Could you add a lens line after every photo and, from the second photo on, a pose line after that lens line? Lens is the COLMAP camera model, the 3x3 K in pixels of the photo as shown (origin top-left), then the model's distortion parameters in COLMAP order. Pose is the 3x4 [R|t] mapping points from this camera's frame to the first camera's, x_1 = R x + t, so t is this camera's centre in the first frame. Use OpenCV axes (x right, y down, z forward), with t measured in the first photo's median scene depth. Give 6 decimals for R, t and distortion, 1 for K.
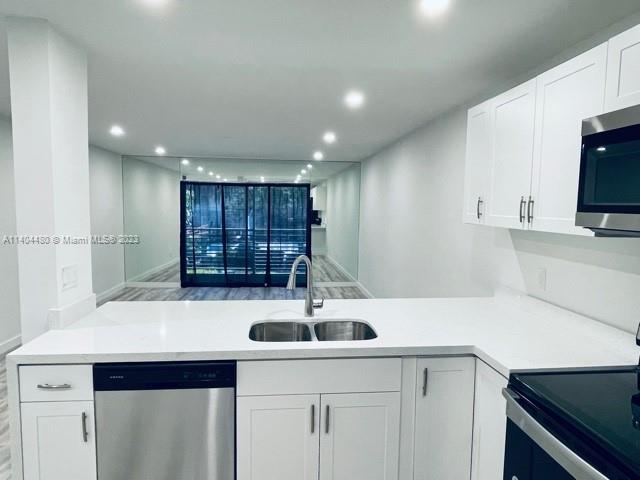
lens RADIAL K [[423.9, 0, 320.0], [0, 423.9, 240.0], [0, 0, 1]] dist [-0.003498, -0.003158]
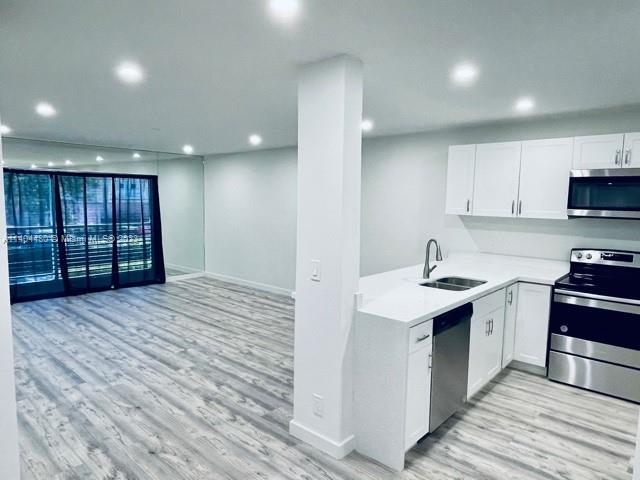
lens RADIAL K [[423.9, 0, 320.0], [0, 423.9, 240.0], [0, 0, 1]] dist [-0.003498, -0.003158]
pose [[0.736223, -0.073016, 0.672788, -1.548168], [0.051861, 0.997326, 0.051487, -0.067447], [-0.674748, -0.003014, 0.738042, 0.150194]]
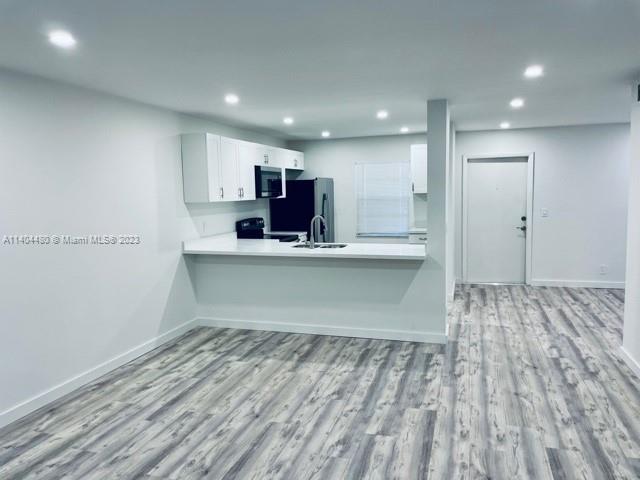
lens RADIAL K [[495.4, 0, 320.0], [0, 495.4, 240.0], [0, 0, 1]] dist [0.075070, -0.128249]
pose [[-0.927474, -0.033040, 0.372425, -1.038925], [0.037463, 0.982863, 0.180491, -0.303449], [-0.372006, 0.181353, -0.910342, 3.524048]]
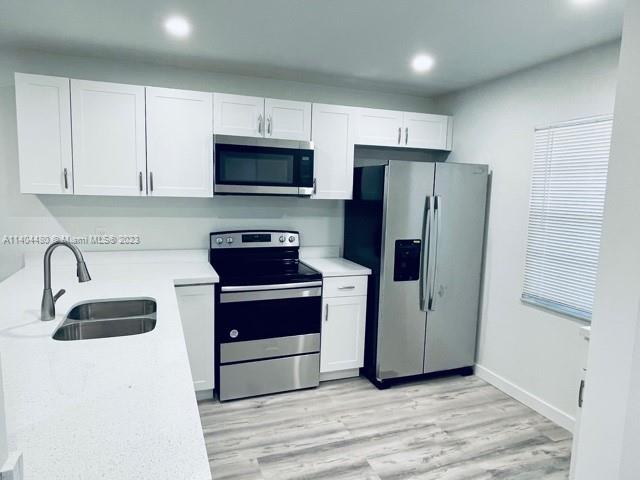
lens RADIAL K [[426.9, 0, 318.0], [0, 426.9, 238.3], [0, 0, 1]] dist [-0.001713, -0.001025]
pose [[-0.264936, -0.133138, 0.955030, -1.036696], [0.048693, 0.987311, 0.151146, -0.071433], [-0.963036, 0.086547, -0.255092, 0.827469]]
